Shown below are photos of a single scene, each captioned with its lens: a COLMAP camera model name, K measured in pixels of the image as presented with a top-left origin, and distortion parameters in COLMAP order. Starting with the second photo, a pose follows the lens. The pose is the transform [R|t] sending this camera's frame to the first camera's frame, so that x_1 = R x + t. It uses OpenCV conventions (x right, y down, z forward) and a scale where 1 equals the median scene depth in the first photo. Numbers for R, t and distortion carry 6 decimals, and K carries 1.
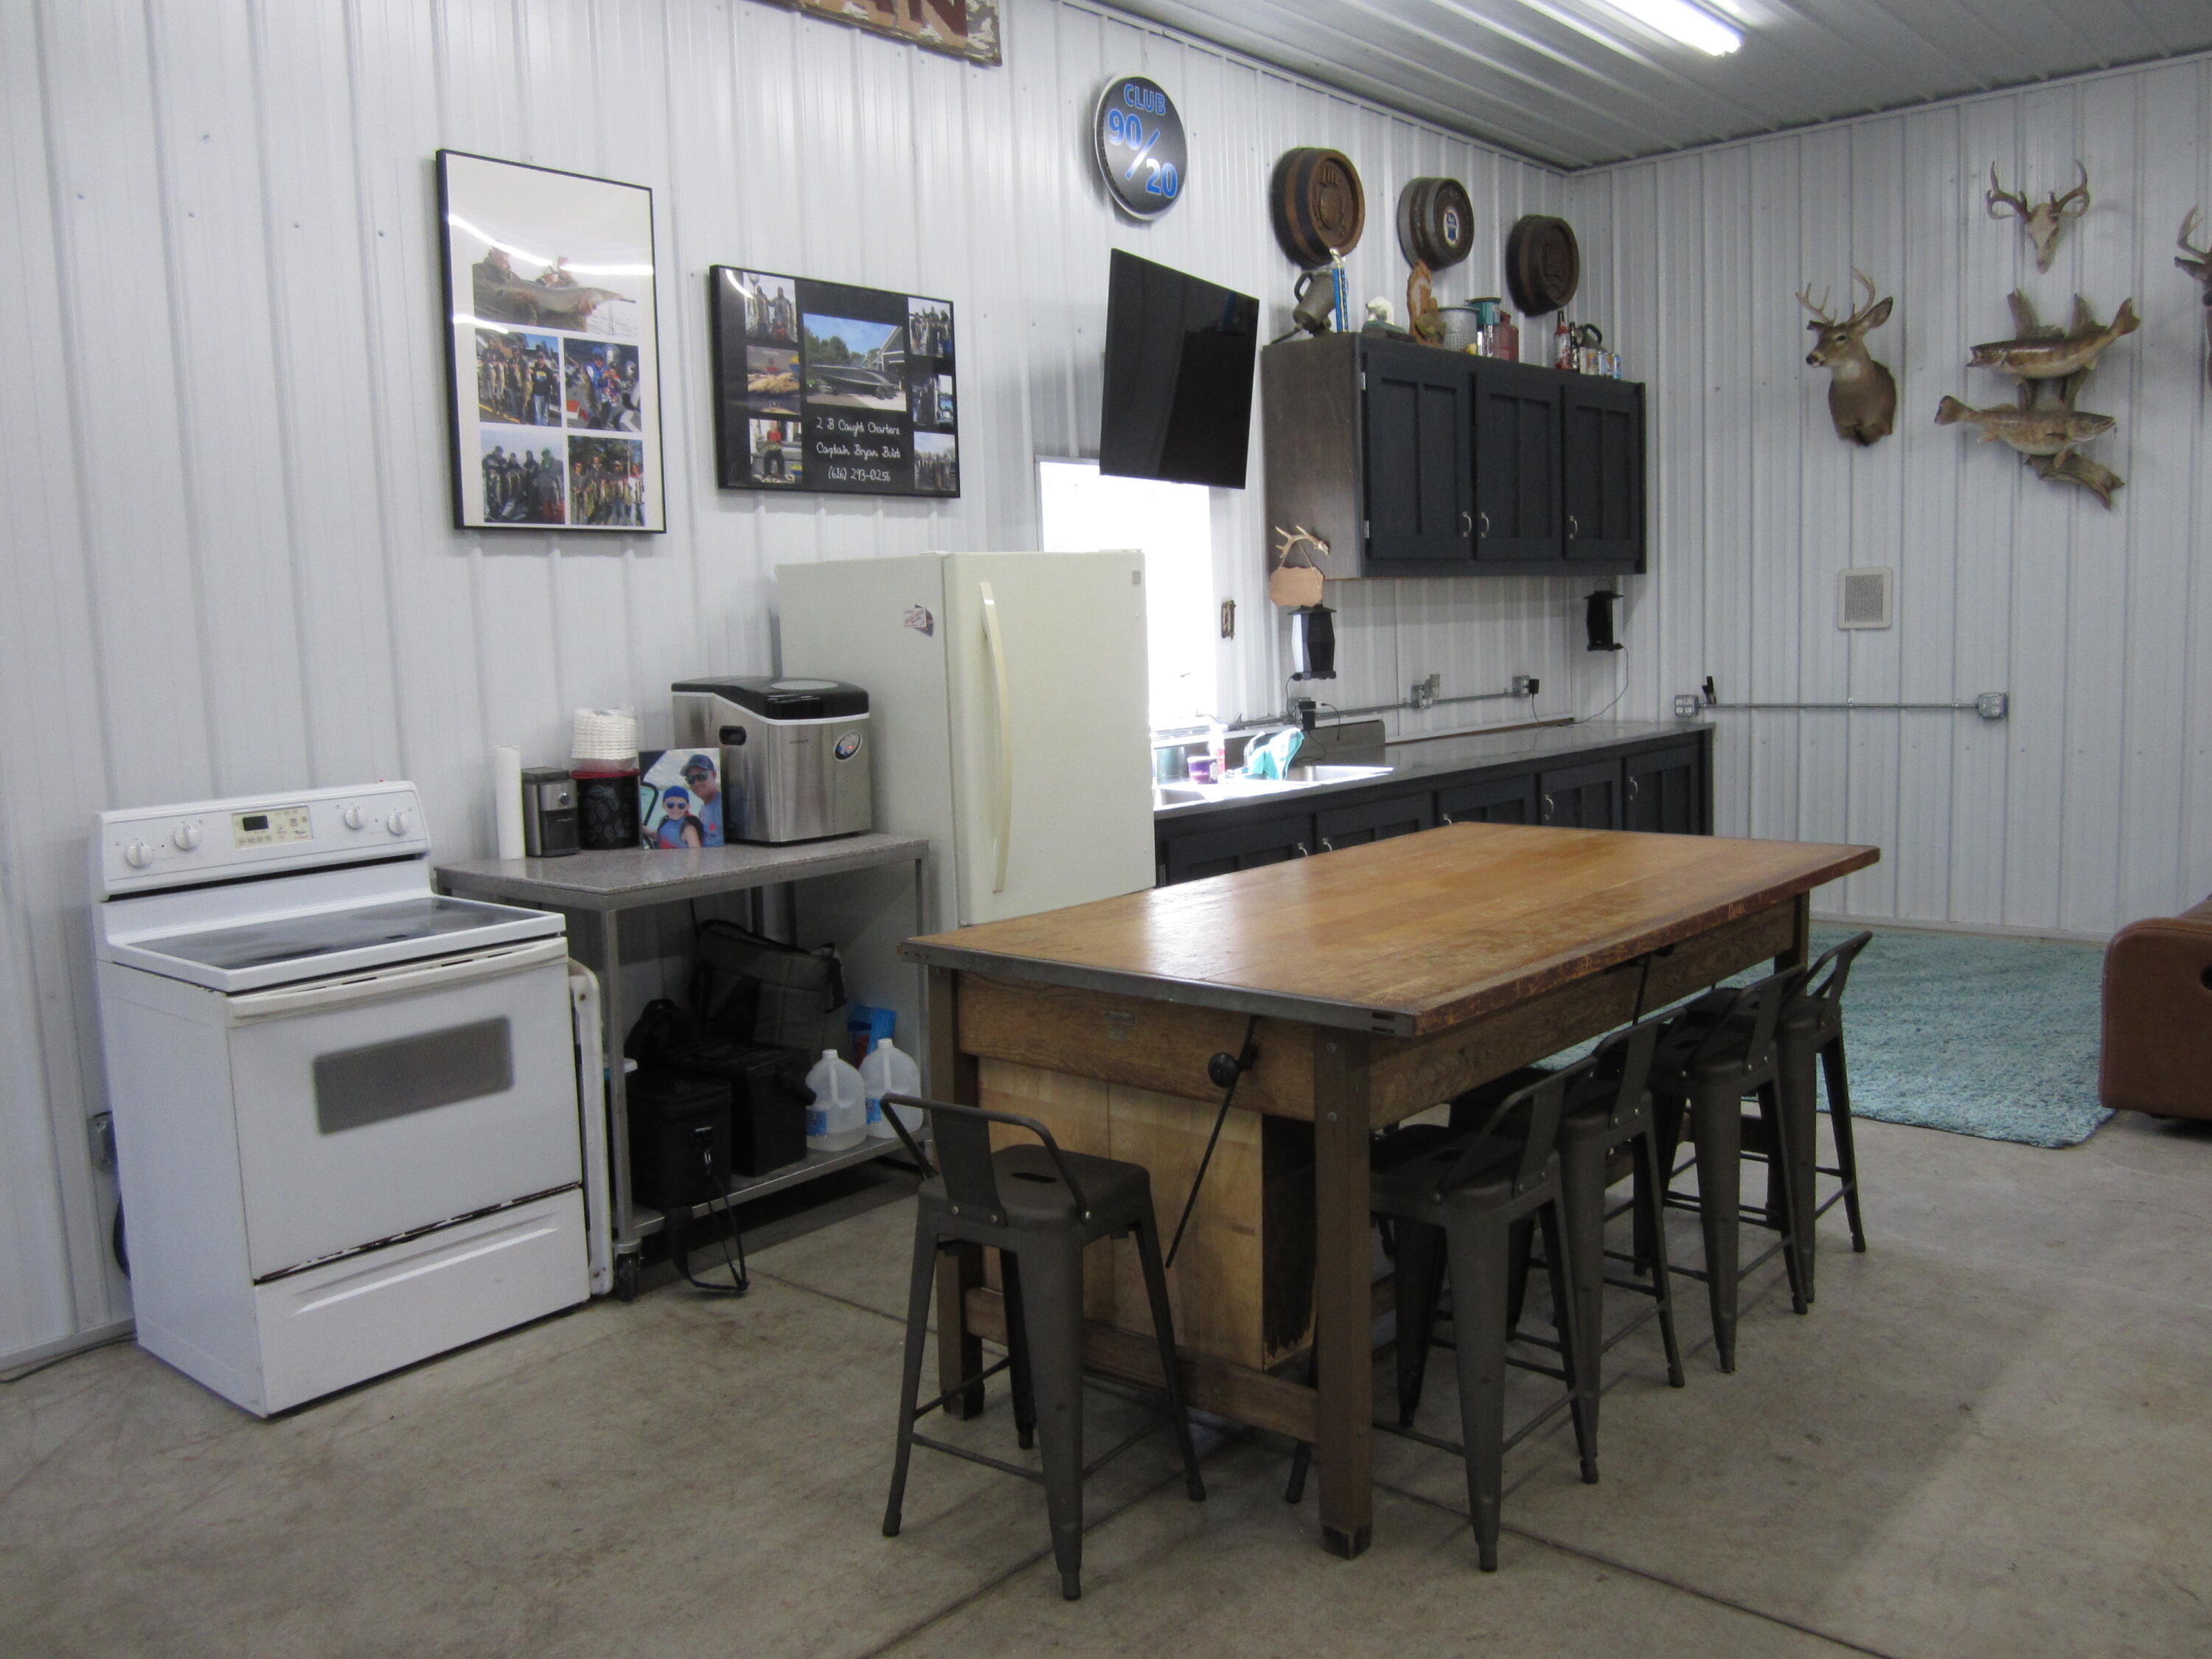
lens RADIAL K [[1827.0, 0, 1116.3], [0, 1827.0, 830.6], [0, 0, 1]] dist [-0.050189, 0.014691]
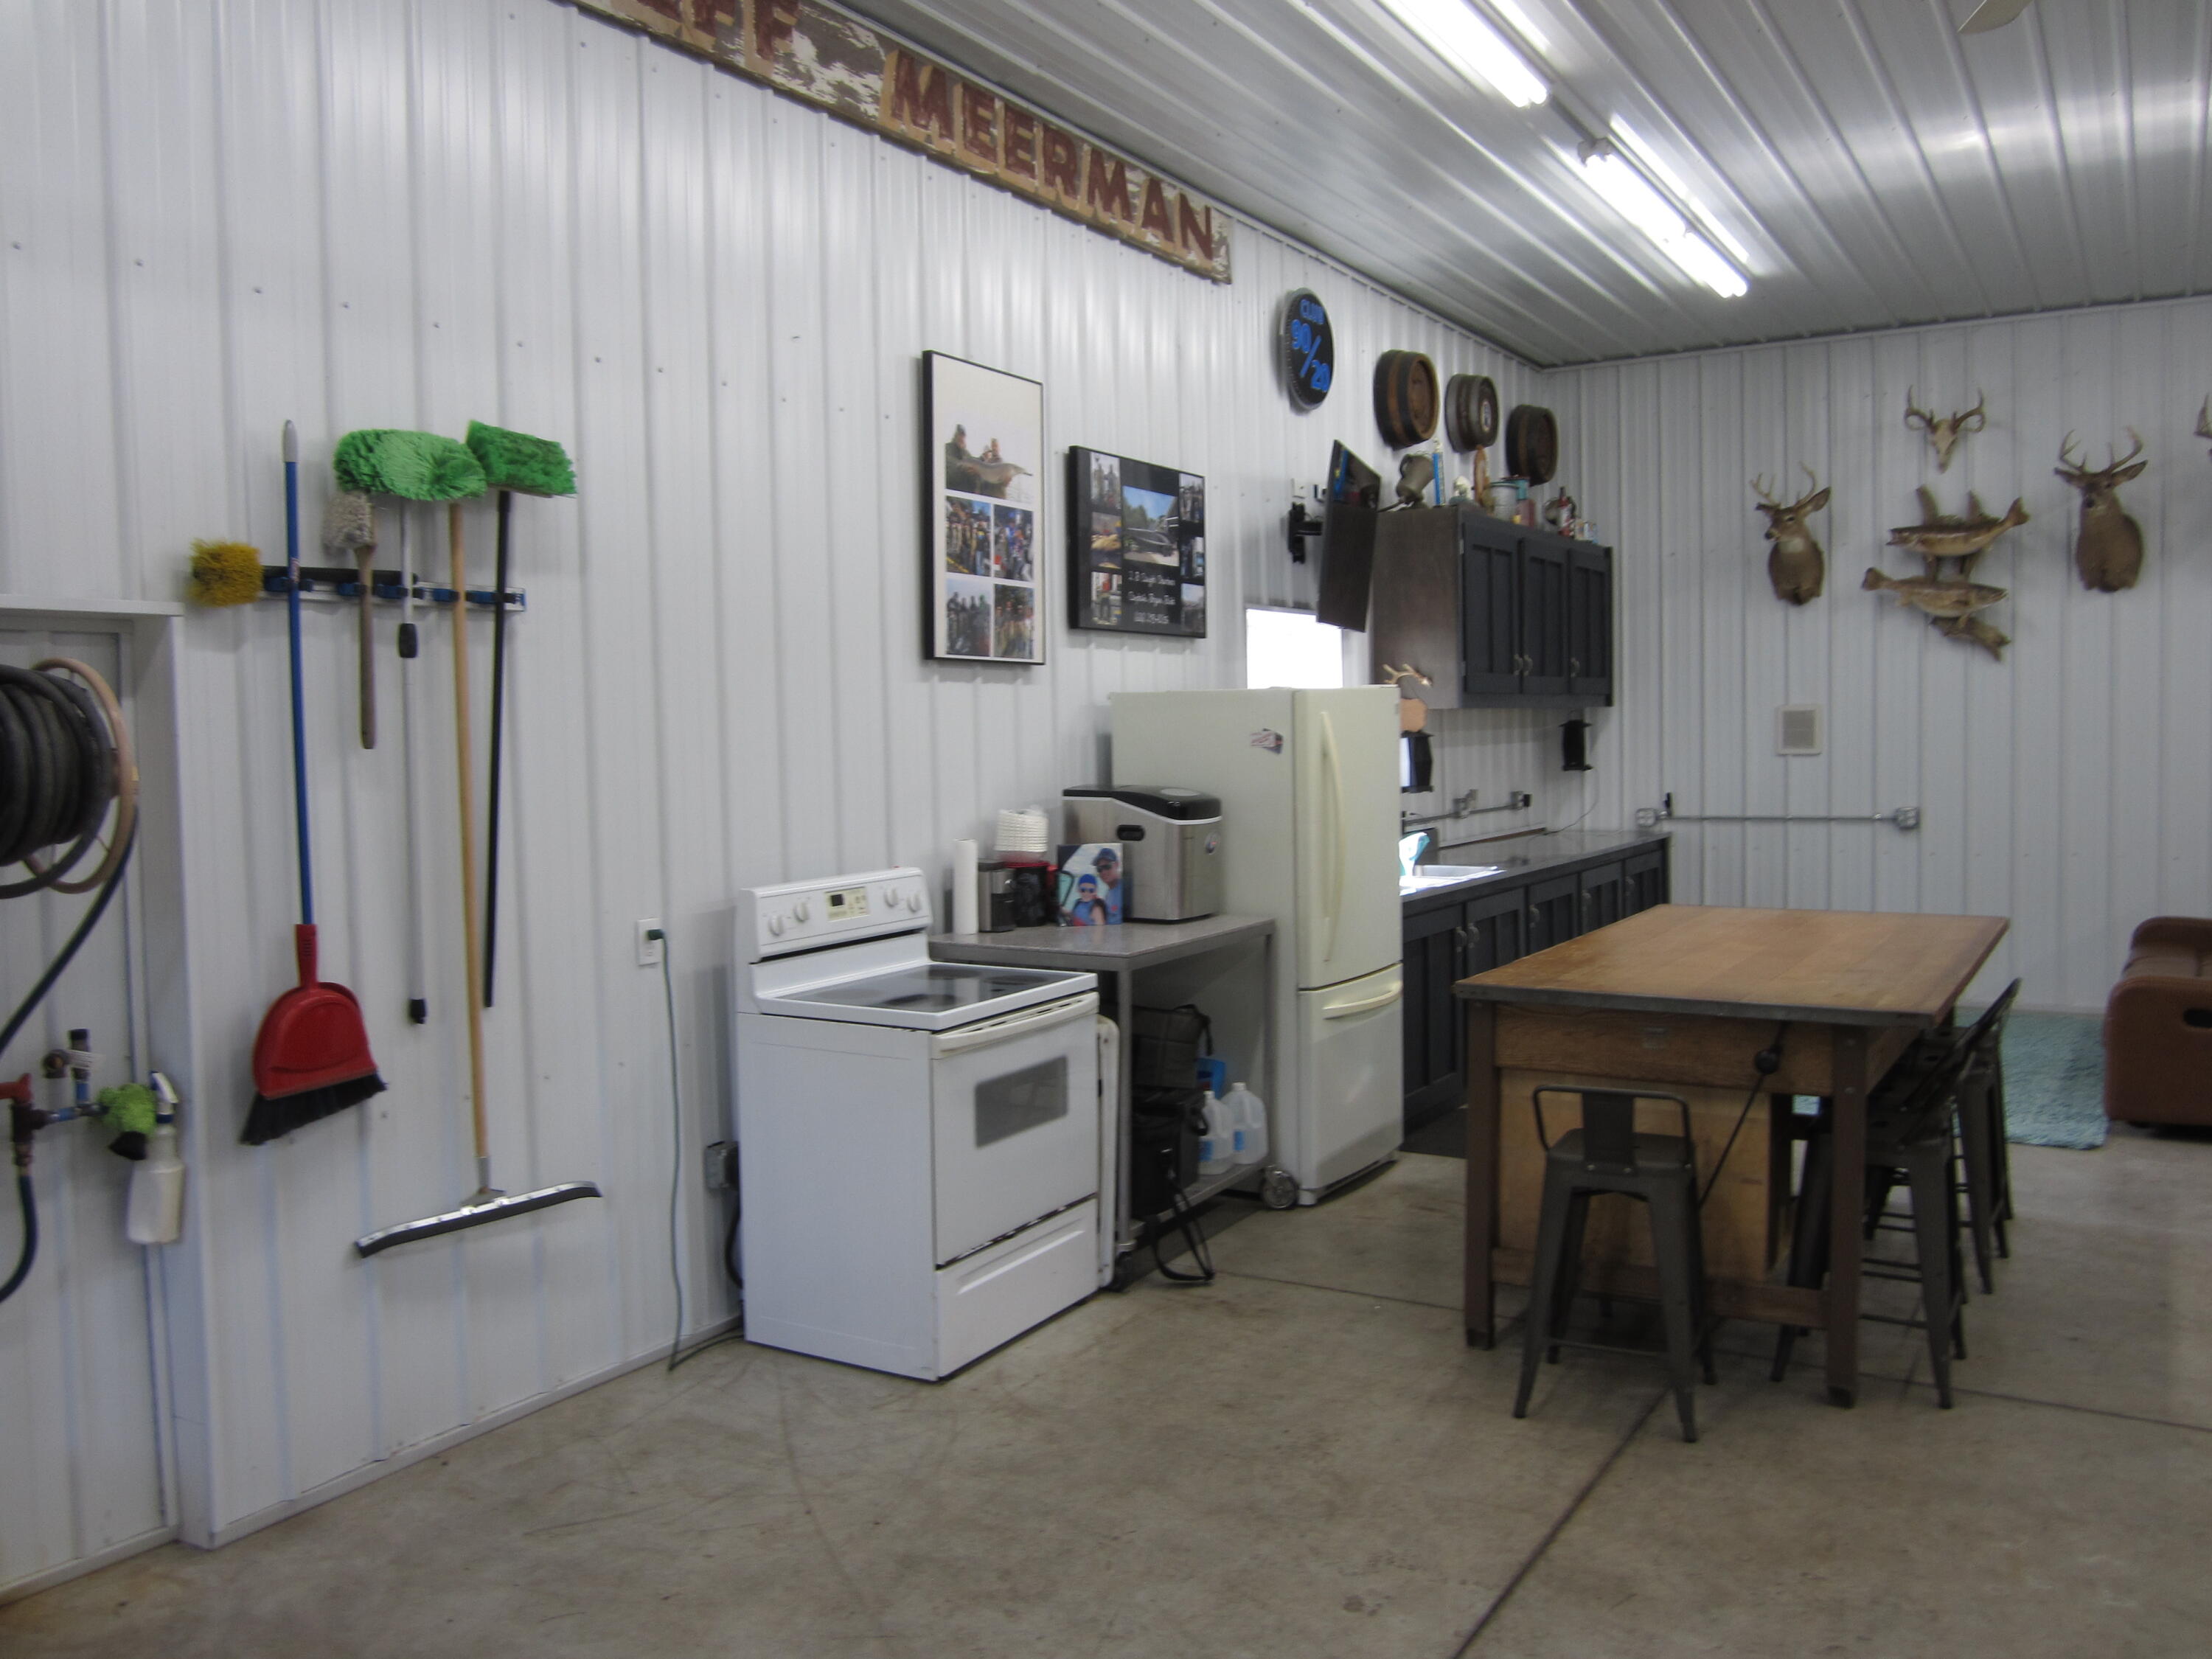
lens RADIAL K [[1827.0, 0, 1116.3], [0, 1827.0, 830.6], [0, 0, 1]] dist [-0.050189, 0.014691]
pose [[0.985204, 0.005196, 0.171306, -0.380541], [0.005662, 0.998008, -0.062832, 0.020490], [-0.171291, 0.062872, 0.983212, -0.177046]]
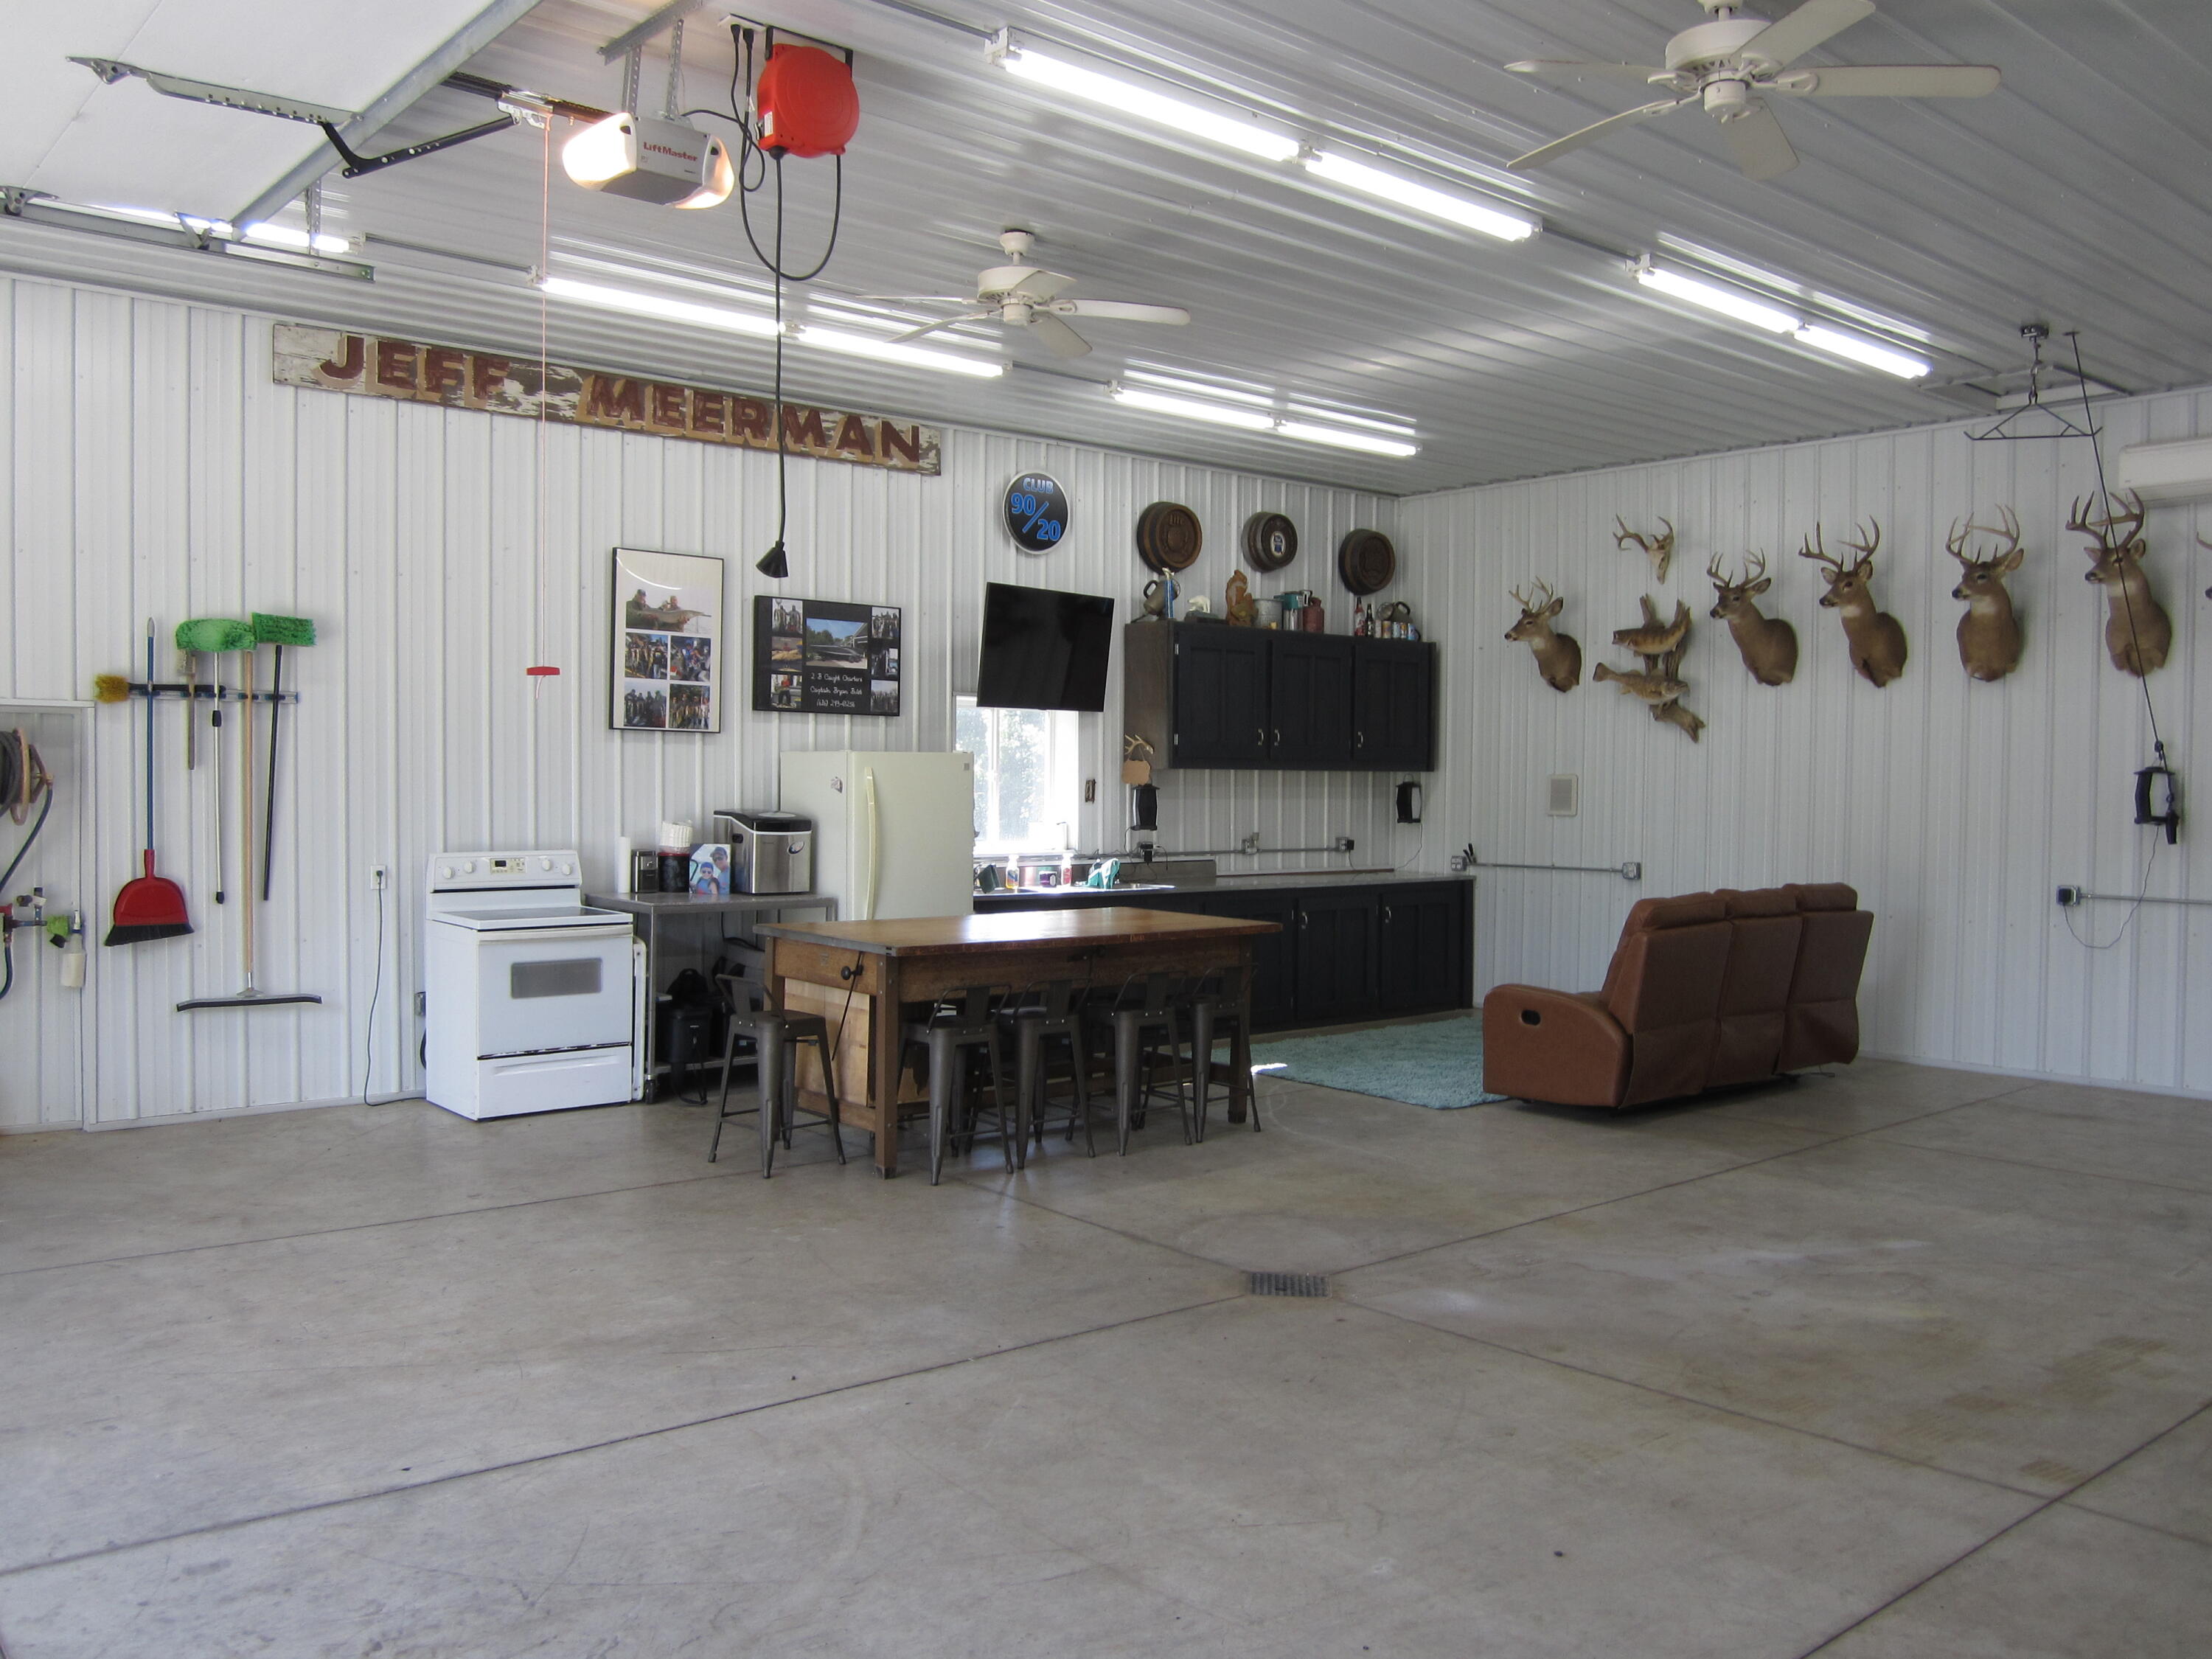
lens RADIAL K [[1827.0, 0, 1116.3], [0, 1827.0, 830.6], [0, 0, 1]] dist [-0.050189, 0.014691]
pose [[0.986805, 0.048709, -0.154415, 0.441060], [-0.061770, 0.994803, -0.080944, 0.065490], [0.149670, 0.089414, 0.984685, -0.780253]]
